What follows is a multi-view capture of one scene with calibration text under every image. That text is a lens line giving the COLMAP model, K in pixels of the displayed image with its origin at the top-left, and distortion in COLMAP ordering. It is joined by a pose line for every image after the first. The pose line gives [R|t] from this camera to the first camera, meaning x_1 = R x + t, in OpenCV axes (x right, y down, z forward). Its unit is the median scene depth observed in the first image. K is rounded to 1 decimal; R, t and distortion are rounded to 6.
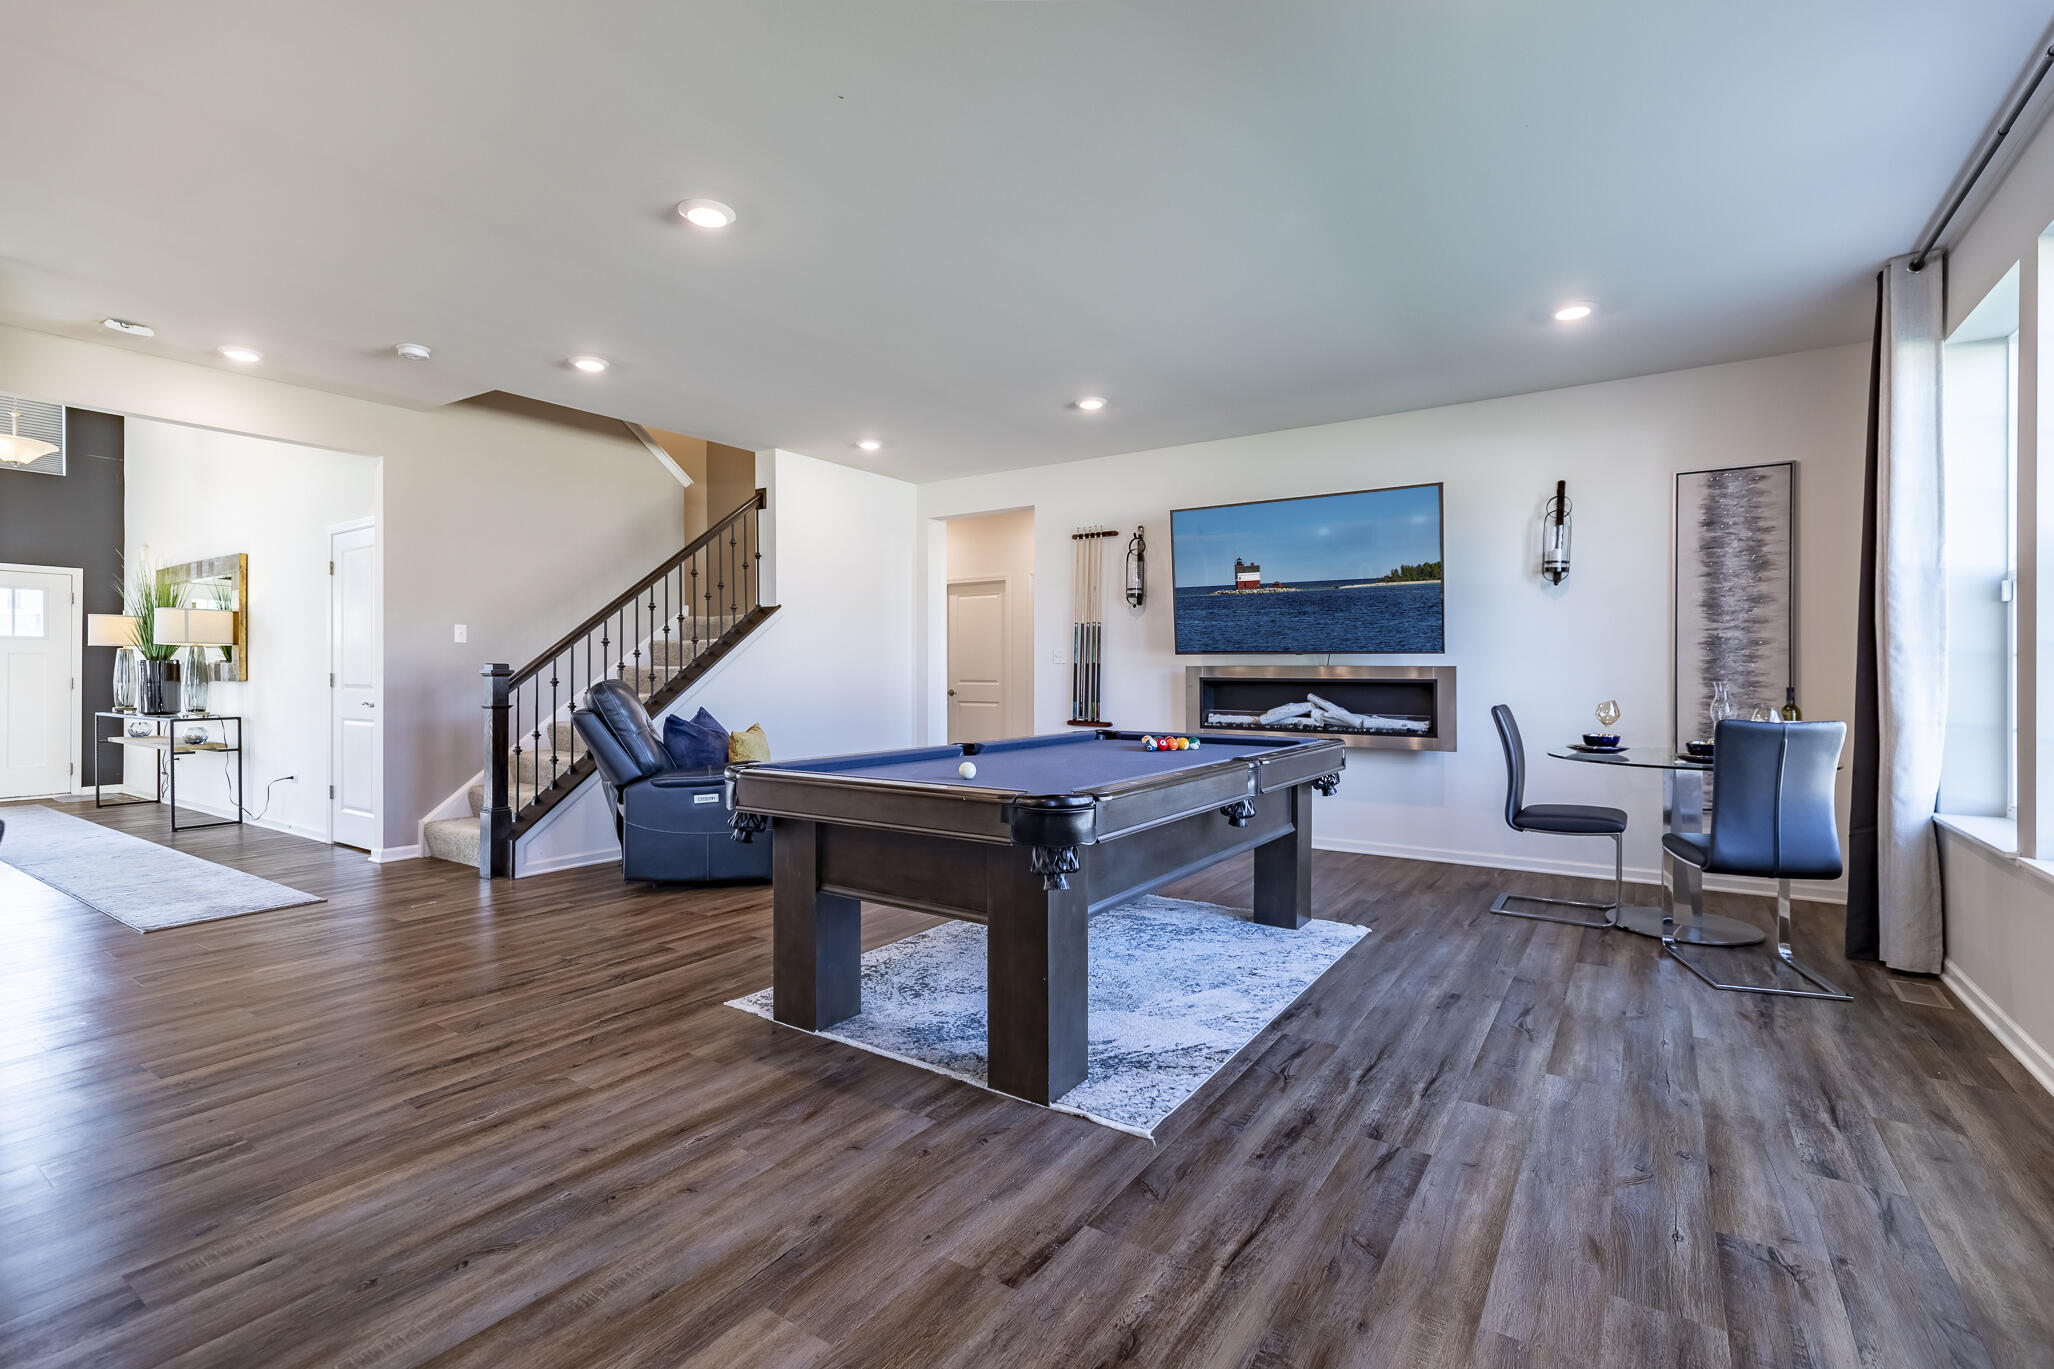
lens RADIAL K [[919.1, 0, 1030.1], [0, 919.1, 670.8], [0, 0, 1]] dist [0.006686, -0.001923]
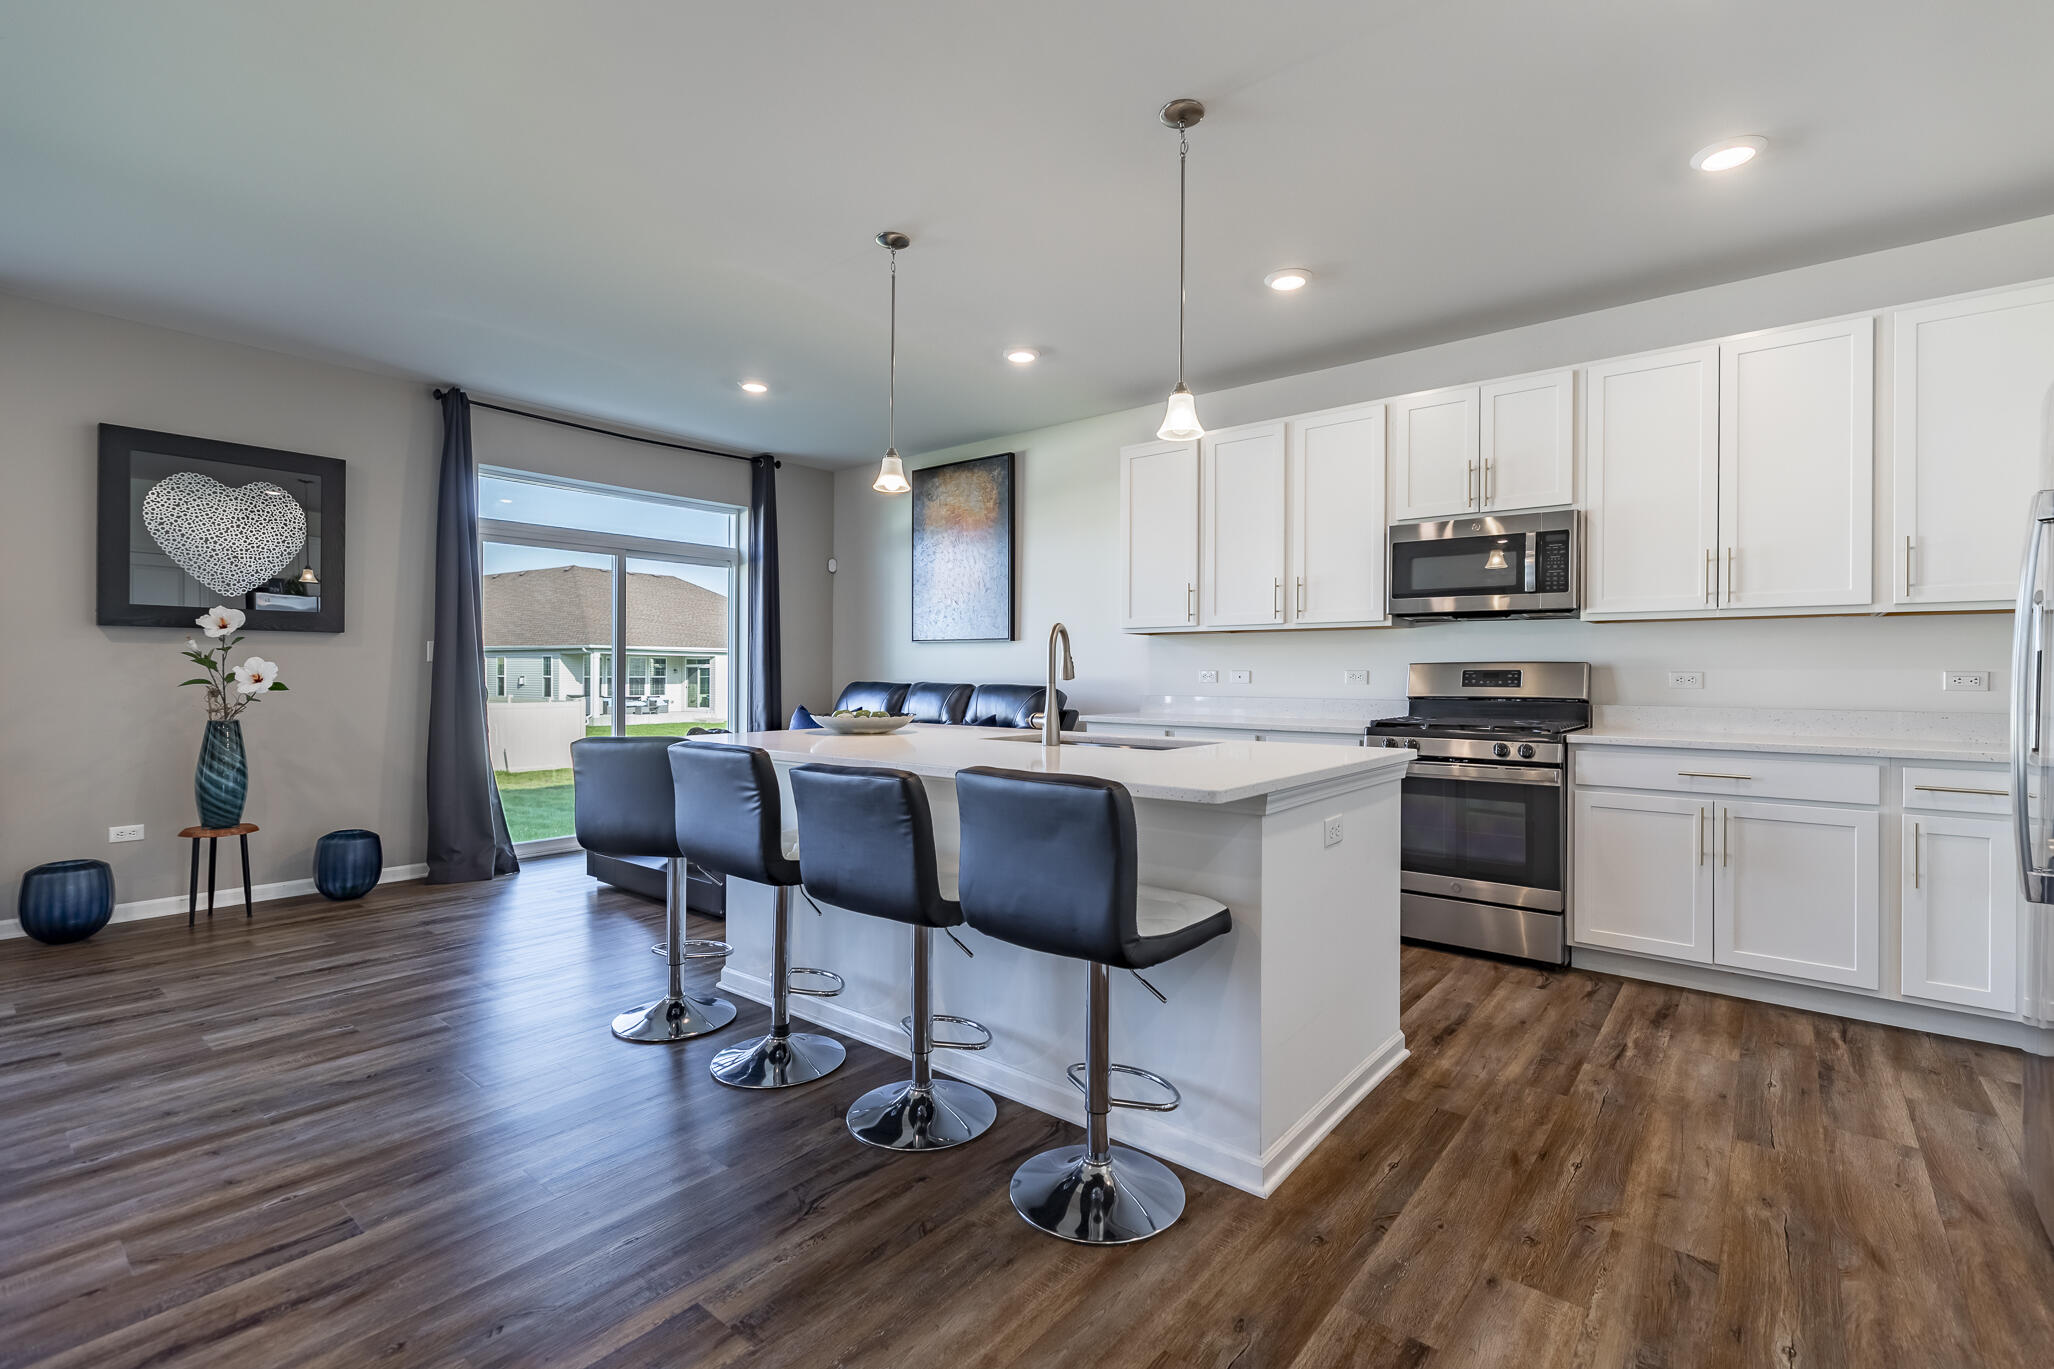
lens RADIAL K [[919.1, 0, 1033.7], [0, 919.1, 671.4], [0, 0, 1]] dist [0.006686, -0.001923]
pose [[-0.995589, -0.002225, 0.093794, -0.735699], [-0.002396, 0.999996, -0.001705, -0.000846], [-0.093790, -0.001922, -0.995590, 0.965542]]
